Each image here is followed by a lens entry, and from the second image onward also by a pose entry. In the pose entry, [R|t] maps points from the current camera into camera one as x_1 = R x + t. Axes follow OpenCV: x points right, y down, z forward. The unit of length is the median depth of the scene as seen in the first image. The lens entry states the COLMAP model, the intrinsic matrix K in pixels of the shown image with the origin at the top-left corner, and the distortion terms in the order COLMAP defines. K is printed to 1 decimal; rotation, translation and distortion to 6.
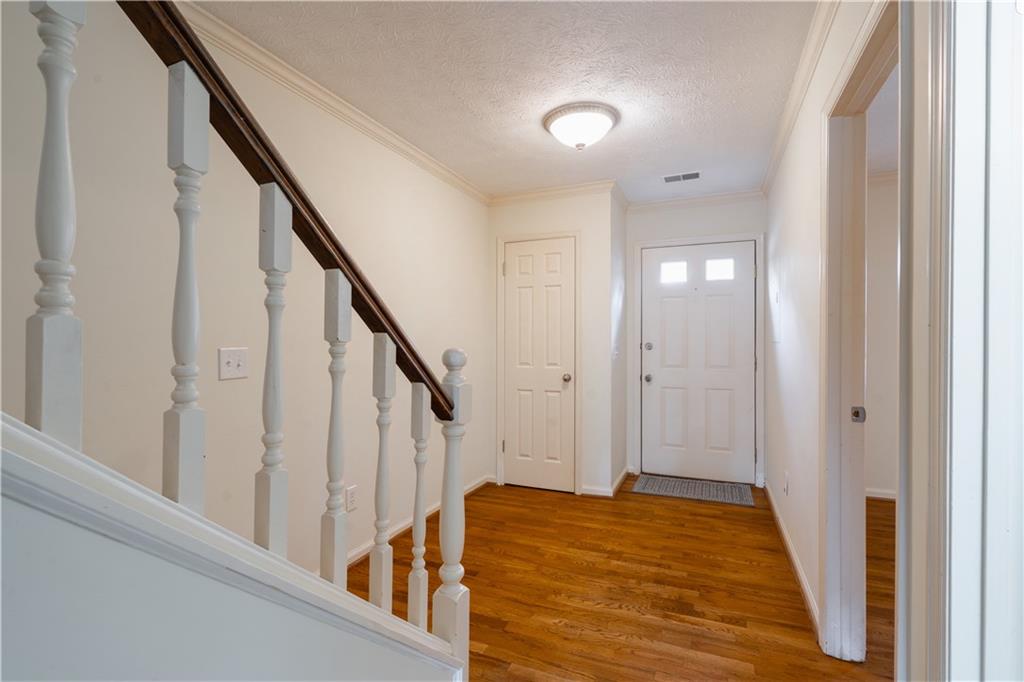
lens RADIAL K [[464.0, 0, 511.6], [0, 464.0, 338.1], [0, 0, 1]] dist [-0.003488, 0.001462]
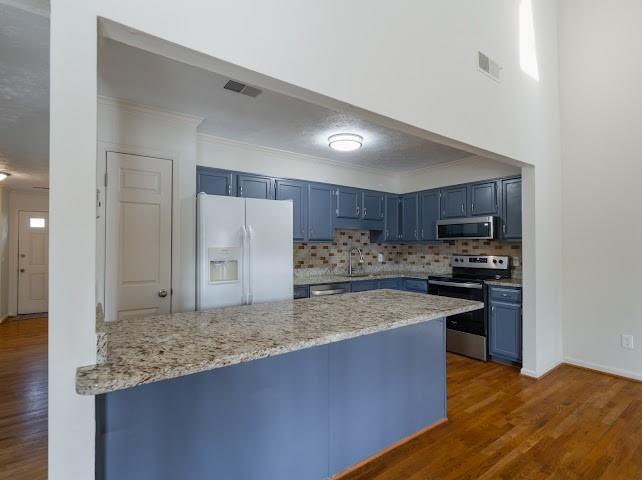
lens RADIAL K [[320.4, 0, 327.2], [0, 320.4, 241.4], [0, 0, 1]] dist [-0.000051, -0.000315]
pose [[0.498278, 0.012158, 0.866932, -0.315146], [-0.001988, 0.999915, -0.012881, -0.034759], [-0.867015, 0.004695, 0.498259, -1.049696]]
